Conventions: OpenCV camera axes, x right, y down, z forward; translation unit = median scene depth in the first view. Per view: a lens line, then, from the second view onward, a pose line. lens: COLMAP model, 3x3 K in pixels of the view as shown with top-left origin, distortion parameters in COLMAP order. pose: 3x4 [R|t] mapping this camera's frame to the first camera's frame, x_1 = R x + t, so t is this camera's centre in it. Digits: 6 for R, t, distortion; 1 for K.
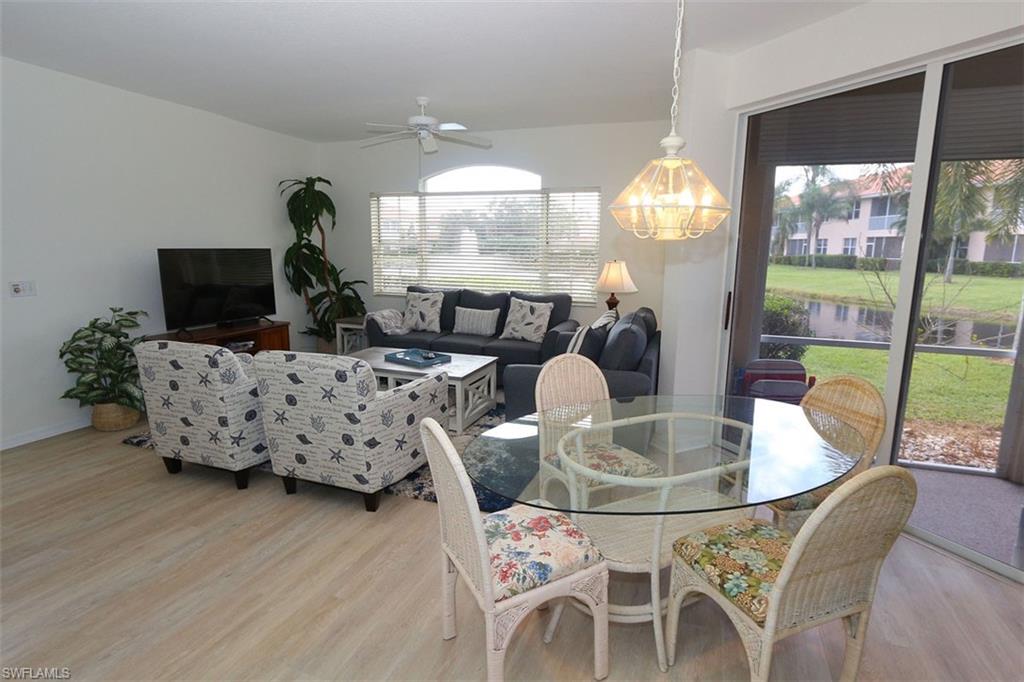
lens RADIAL K [[531.6, 0, 513.8], [0, 531.6, 335.6], [0, 0, 1]] dist [-0.018161, 0.005458]
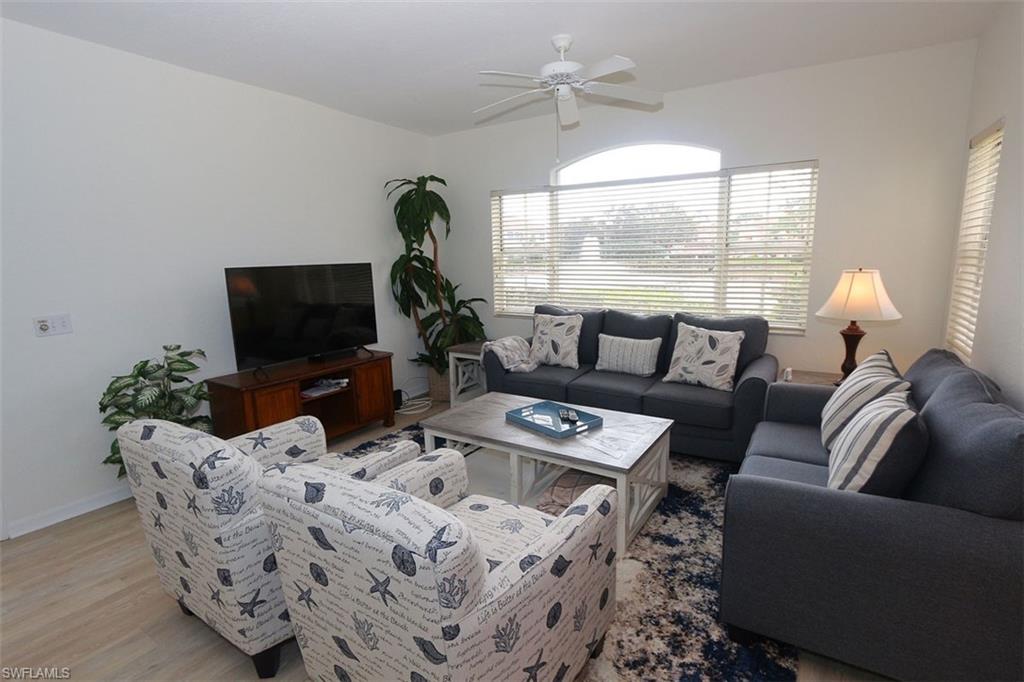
lens RADIAL K [[502.5, 0, 514.0], [0, 502.5, 341.0], [0, 0, 1]] dist [-0.019162, 0.000037]
pose [[0.974336, 0.008940, -0.224922, -0.069774], [-0.007406, 0.999943, 0.007663, -0.051588], [0.224978, -0.005800, 0.974347, 0.295962]]
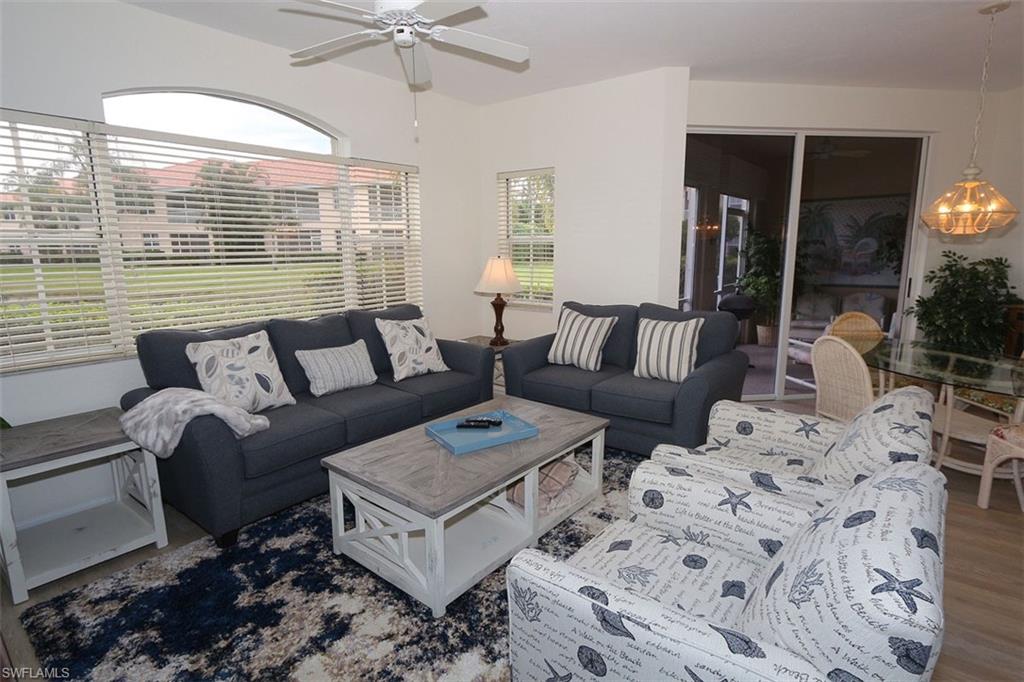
lens RADIAL K [[531.6, 0, 514.4], [0, 531.6, 341.1], [0, 0, 1]] dist [-0.018161, 0.005458]
pose [[0.314539, -0.181953, 0.931643, -0.582575], [0.165788, 0.976902, 0.134819, -0.107241], [-0.934655, 0.112049, 0.337440, 0.625441]]
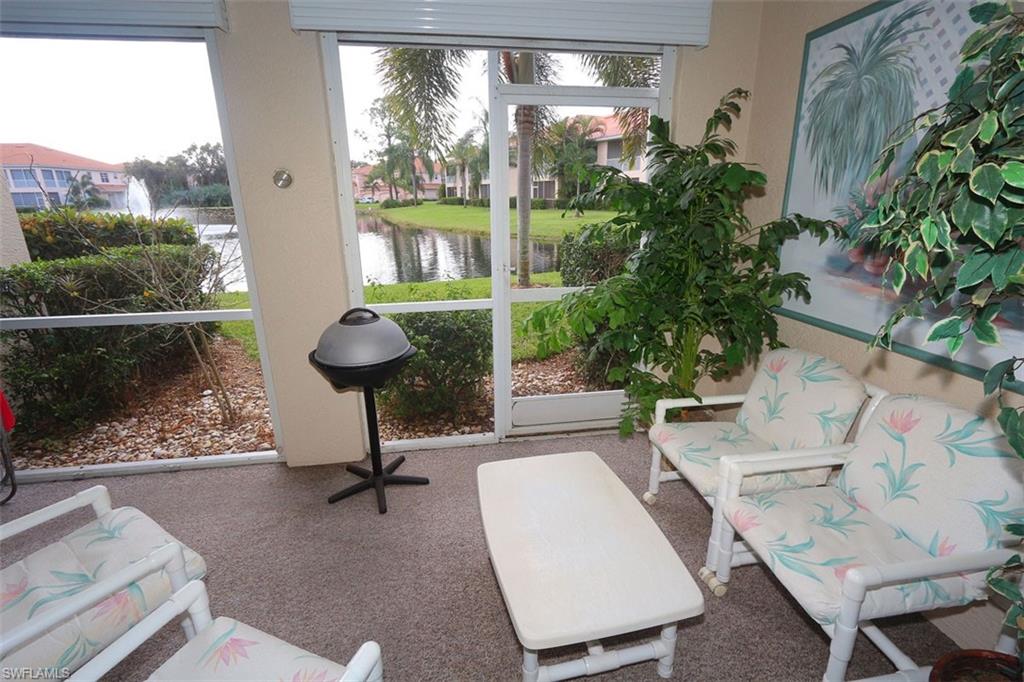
lens RADIAL K [[473.1, 0, 514.8], [0, 473.1, 339.6], [0, 0, 1]] dist [-0.014594, 0.000647]
pose [[0.880429, -0.154033, 0.448462, 0.641388], [0.093433, 0.983581, 0.154400, 0.000299], [-0.464882, -0.094037, 0.880365, 0.124203]]
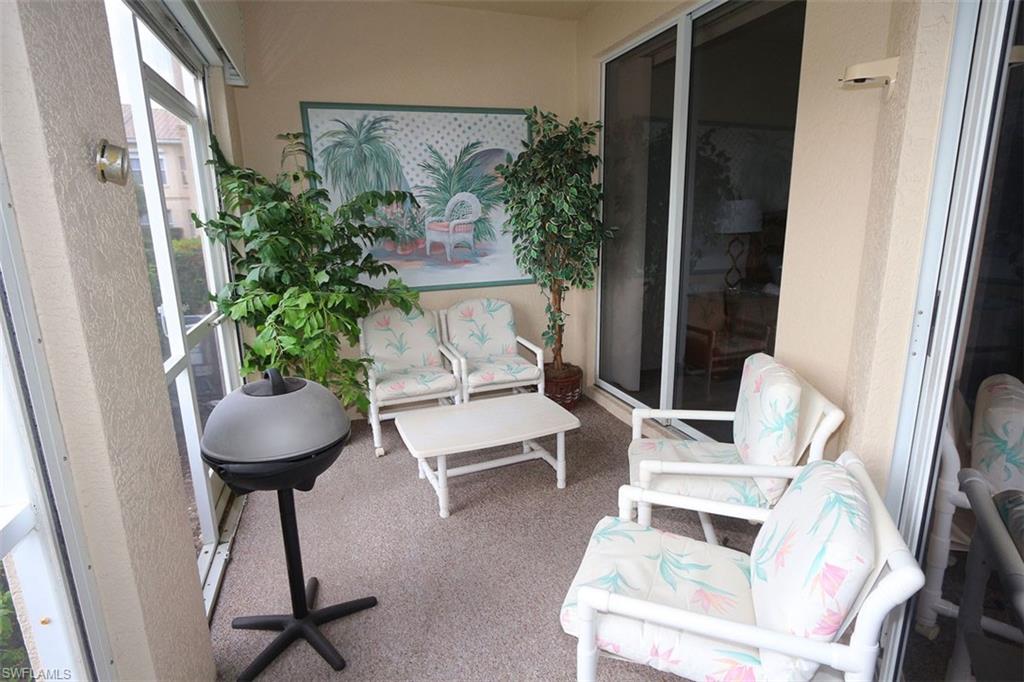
lens RADIAL K [[531.6, 0, 521.6], [0, 531.6, 342.5], [0, 0, 1]] dist [-0.018161, 0.005458]
pose [[-0.634725, -0.178345, 0.751876, 0.390924], [0.135044, 0.932428, 0.335174, -0.072880], [-0.760847, 0.314280, -0.567750, 0.604474]]
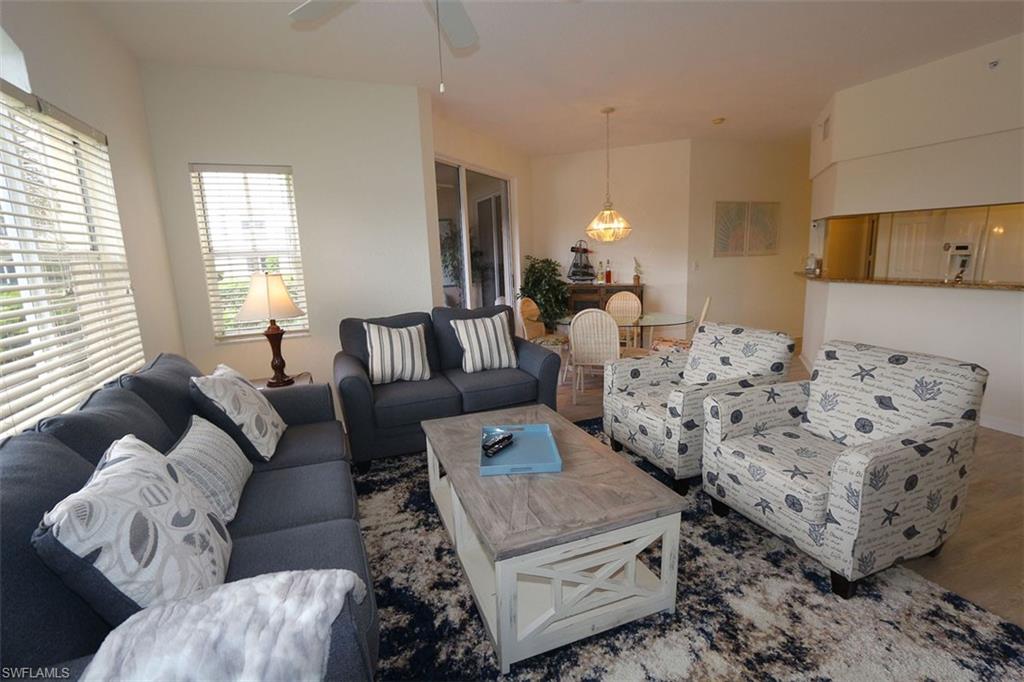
lens RADIAL K [[473.1, 0, 526.0], [0, 473.1, 340.8], [0, 0, 1]] dist [-0.014594, 0.000647]
pose [[-0.672882, -0.121672, 0.729675, -0.436325], [0.150161, 0.943380, 0.295780, -0.168341], [-0.724349, 0.308594, -0.616513, 1.042854]]
